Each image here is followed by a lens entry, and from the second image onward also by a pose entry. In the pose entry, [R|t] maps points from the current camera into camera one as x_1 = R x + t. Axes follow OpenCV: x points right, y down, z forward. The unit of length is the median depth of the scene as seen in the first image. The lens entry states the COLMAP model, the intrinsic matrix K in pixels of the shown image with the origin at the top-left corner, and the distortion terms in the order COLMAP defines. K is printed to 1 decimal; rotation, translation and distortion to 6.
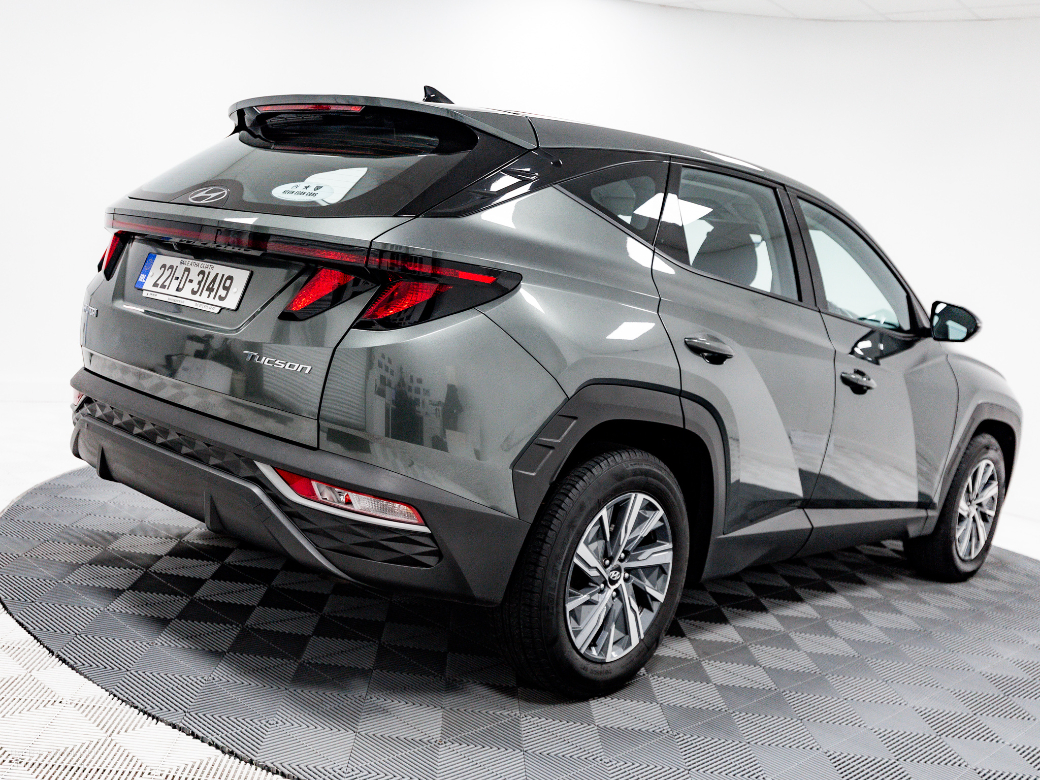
lens RADIAL K [[1066.7, 0, 520.0], [0, 1066.7, 390.0], [0, 0, 1]] dist [0.055898, -0.001004]
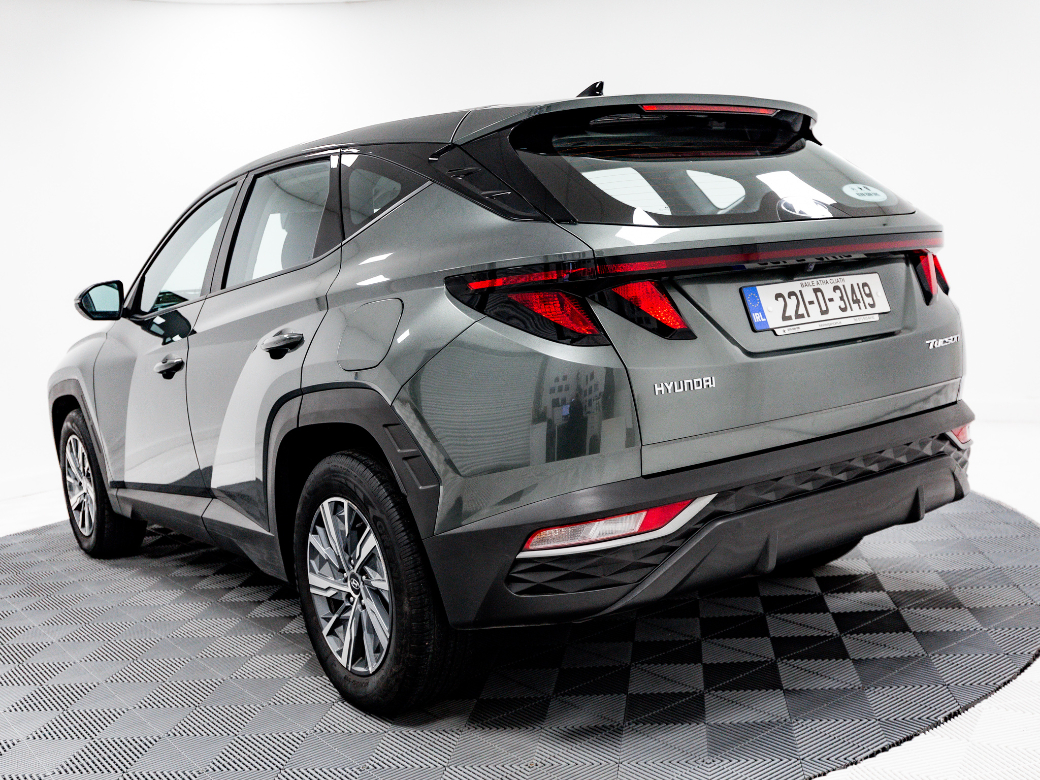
lens RADIAL K [[1080.9, 0, 520.0], [0, 1080.9, 390.0], [0, 0, 1]] dist [-0.006419, -0.002882]
pose [[0.164775, -0.249214, 0.954328, -1.291957], [0.213363, 0.953650, 0.212198, -0.289393], [-0.962977, 0.168653, 0.210311, 1.098947]]
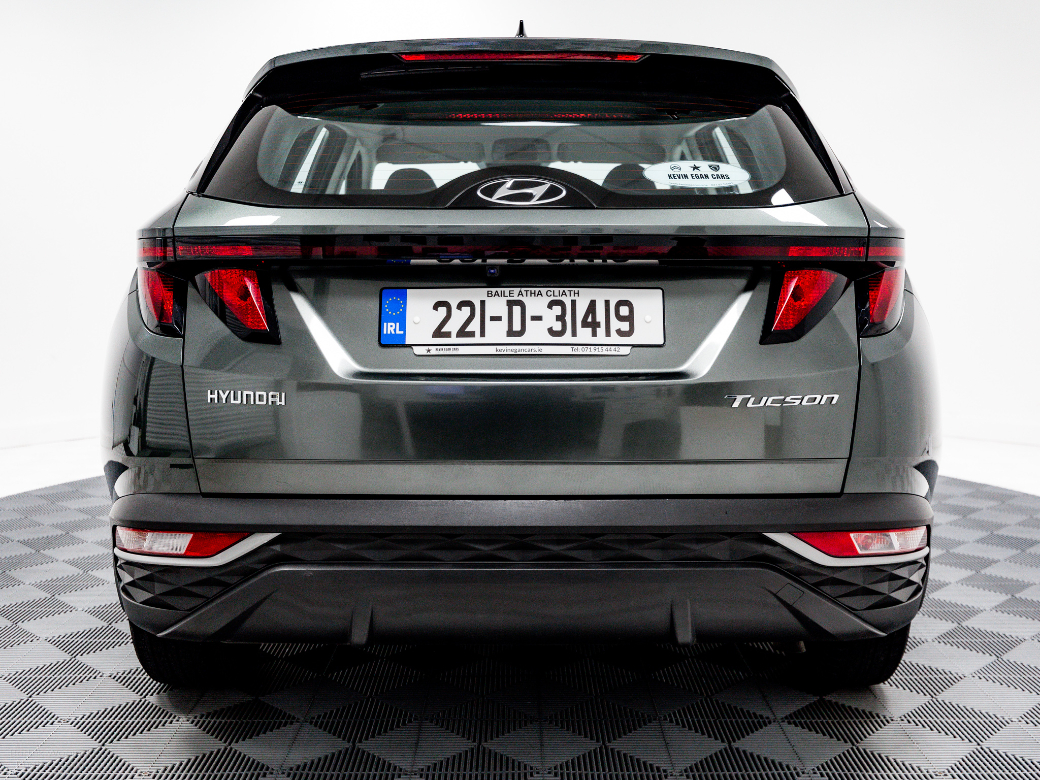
lens RADIAL K [[1138.7, 0, 520.0], [0, 1138.7, 390.0], [0, 0, 1]] dist [0.007169, -0.002925]
pose [[0.719703, -0.211296, 0.661348, -0.824718], [0.170594, 0.977180, 0.126556, -0.153950], [-0.672997, 0.021739, 0.739325, 0.478143]]
